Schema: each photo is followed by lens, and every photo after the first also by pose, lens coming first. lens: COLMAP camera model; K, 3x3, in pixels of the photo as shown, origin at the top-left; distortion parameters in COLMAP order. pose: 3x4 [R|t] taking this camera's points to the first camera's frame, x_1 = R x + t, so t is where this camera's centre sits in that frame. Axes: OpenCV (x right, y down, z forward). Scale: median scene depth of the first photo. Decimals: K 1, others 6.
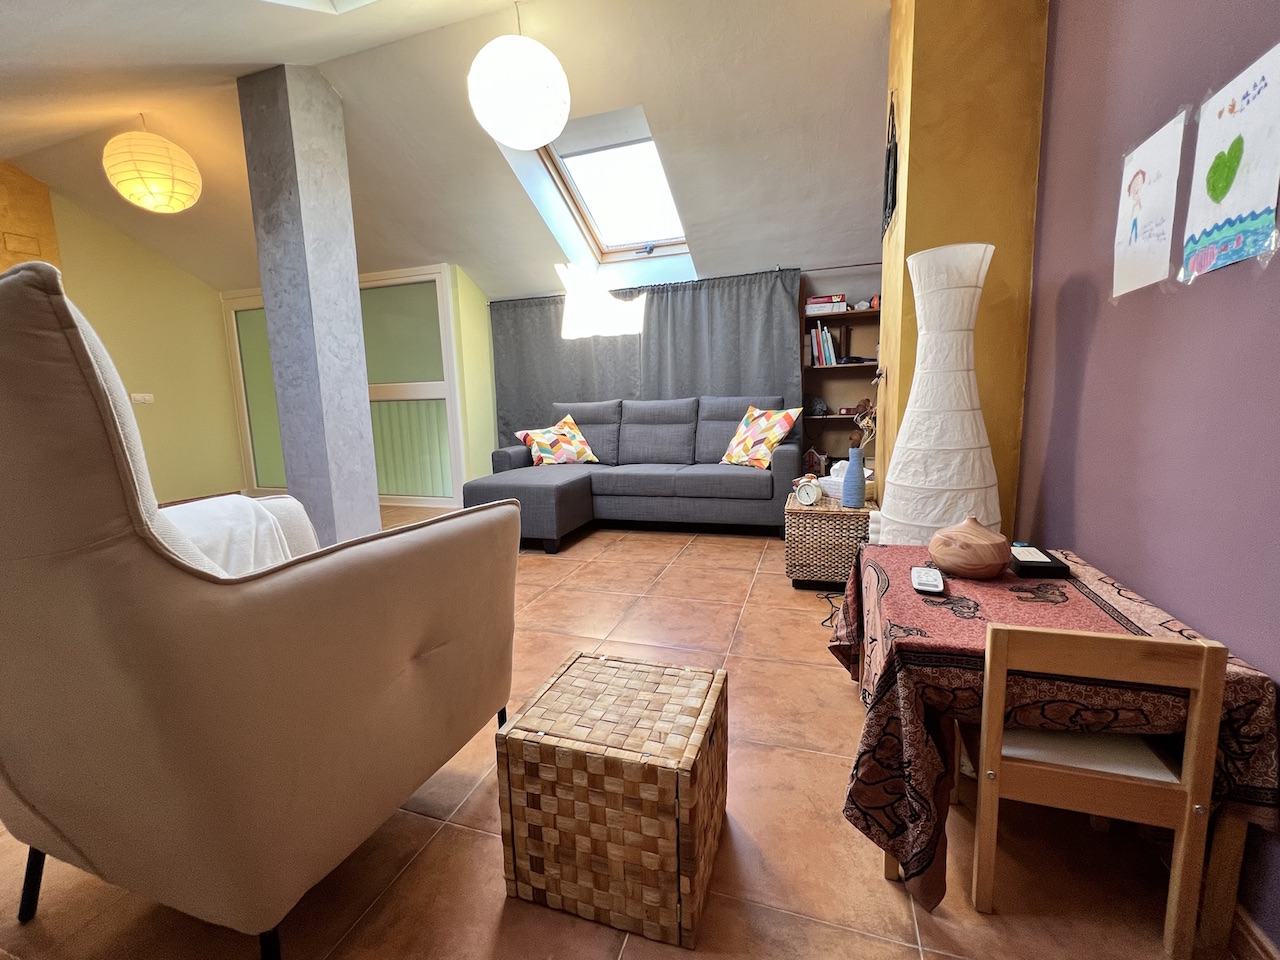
lens RADIAL K [[539.2, 0, 633.3], [0, 539.2, 477.6], [0, 0, 1]] dist [0.000409, 0.000207]
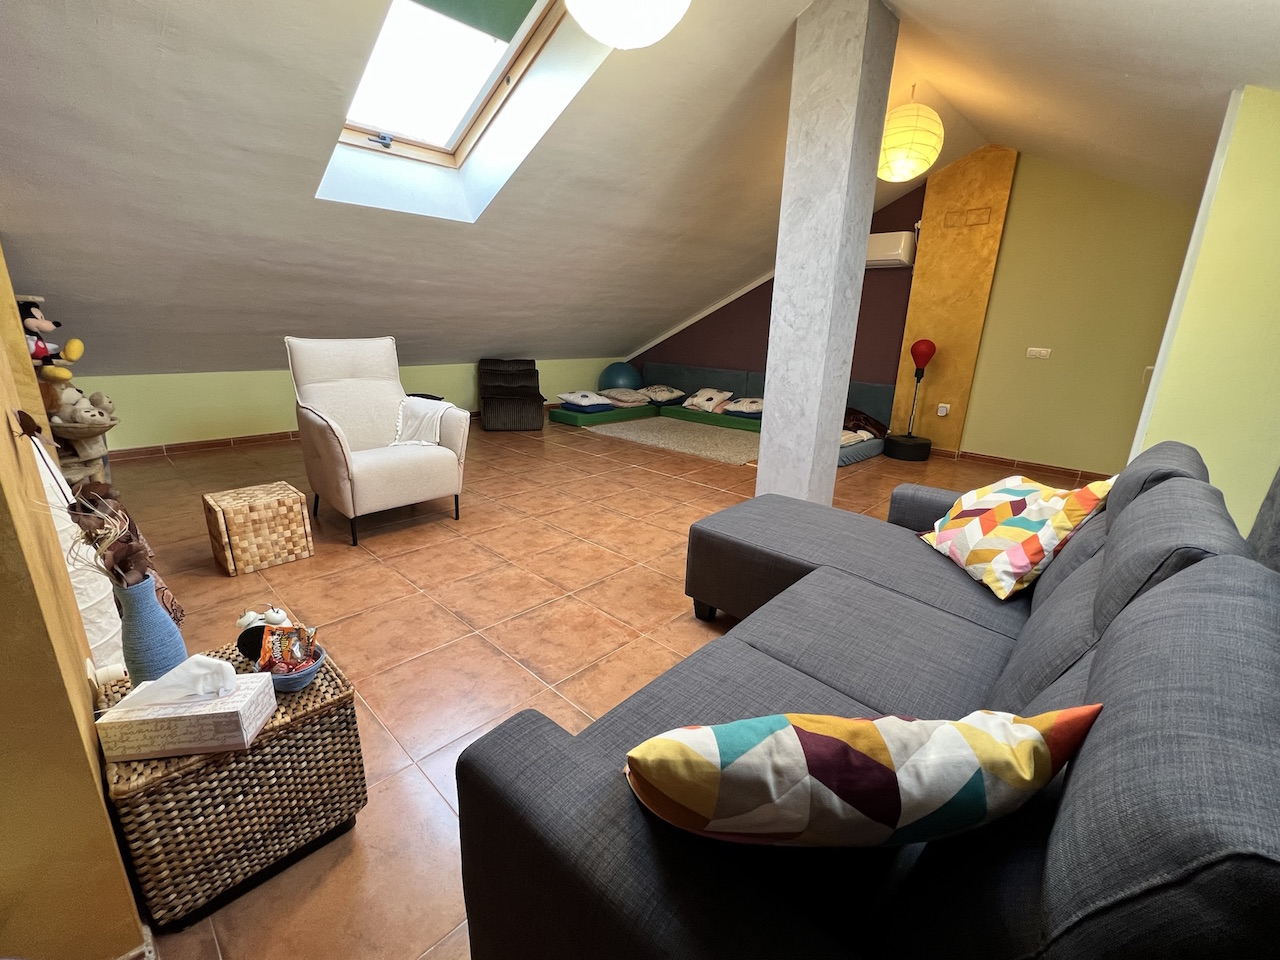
lens RADIAL K [[539.2, 0, 635.9], [0, 539.2, 477.9], [0, 0, 1]] dist [0.000409, 0.000207]
pose [[-0.414656, 0.269341, -0.869204, 0.477846], [-0.147744, 0.922591, 0.356366, -0.281980], [0.897904, 0.276189, -0.342764, 1.179770]]
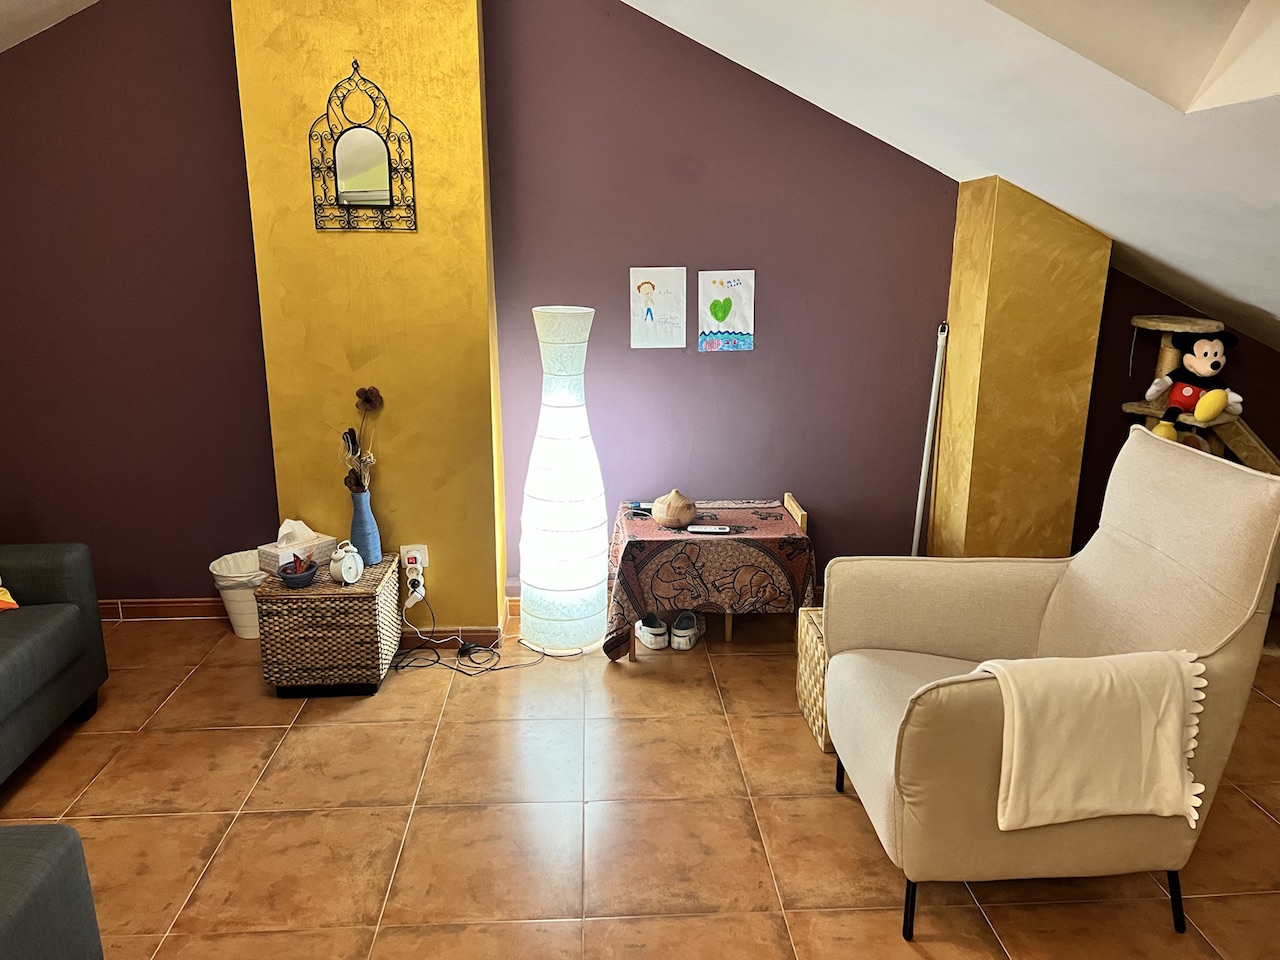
lens RADIAL K [[961.8, 0, 647.6], [0, 961.8, 489.4], [0, 0, 1]] dist [0.027123, -0.002951]
pose [[-0.389907, -0.207834, 0.897094, -0.788522], [0.137231, 0.950205, 0.279783, -0.306001], [-0.910571, 0.232198, -0.341970, 0.853262]]
